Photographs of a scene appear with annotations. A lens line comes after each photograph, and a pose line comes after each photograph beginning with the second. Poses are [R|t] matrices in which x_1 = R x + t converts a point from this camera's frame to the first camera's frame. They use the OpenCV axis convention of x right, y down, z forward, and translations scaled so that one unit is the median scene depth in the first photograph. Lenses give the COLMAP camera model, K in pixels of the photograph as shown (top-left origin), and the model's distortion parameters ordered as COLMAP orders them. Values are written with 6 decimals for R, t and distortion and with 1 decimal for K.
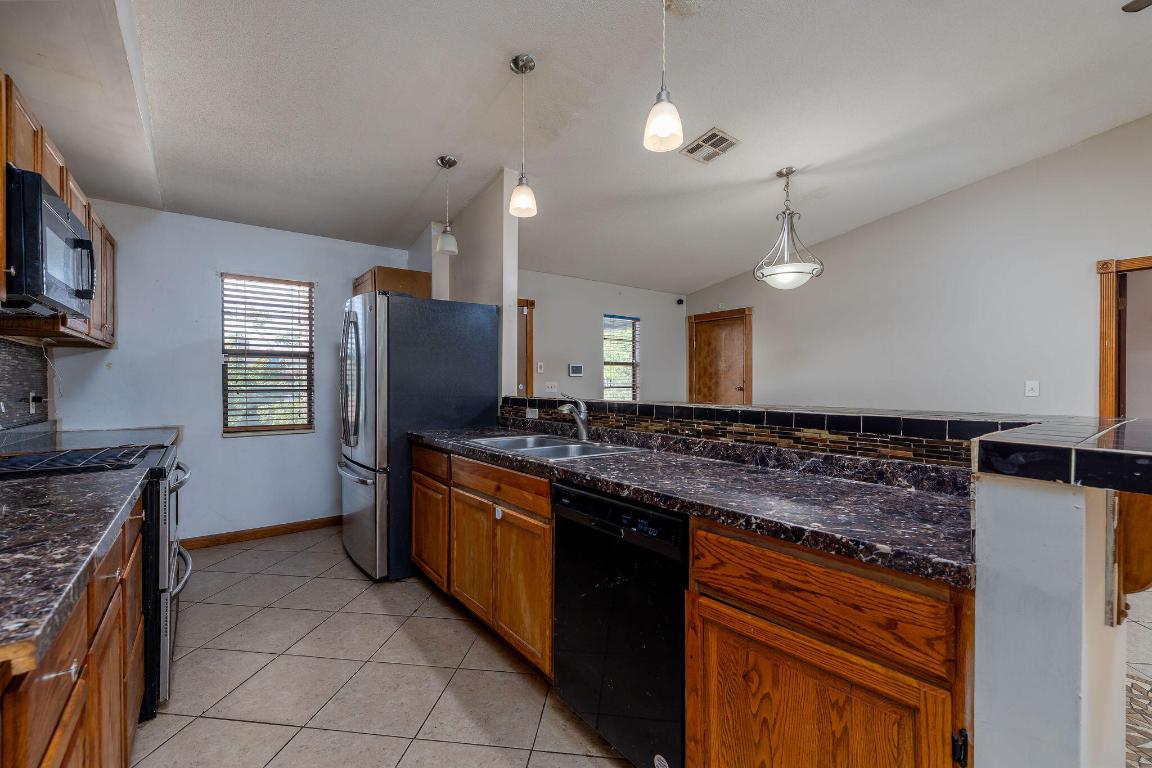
lens RADIAL K [[481.3, 0, 576.0], [0, 481.3, 384.0], [0, 0, 1]] dist [0.001674, 0.000426]
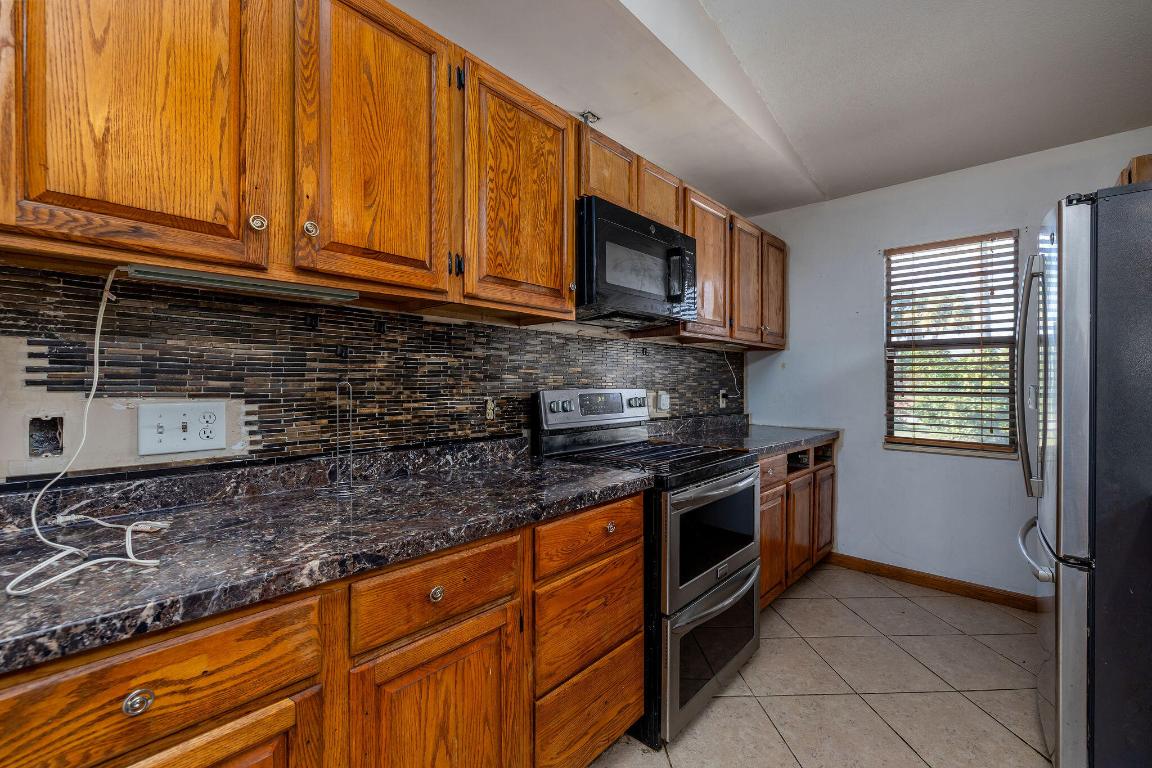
lens RADIAL K [[484.4, 0, 573.5], [0, 484.4, 383.9], [0, 0, 1]] dist [0.001912, -0.000240]
pose [[0.172217, 0.005934, -0.985041, -0.004087], [-0.006219, 0.999968, 0.004937, -0.001272], [0.985039, 0.005275, 0.172248, 0.409940]]
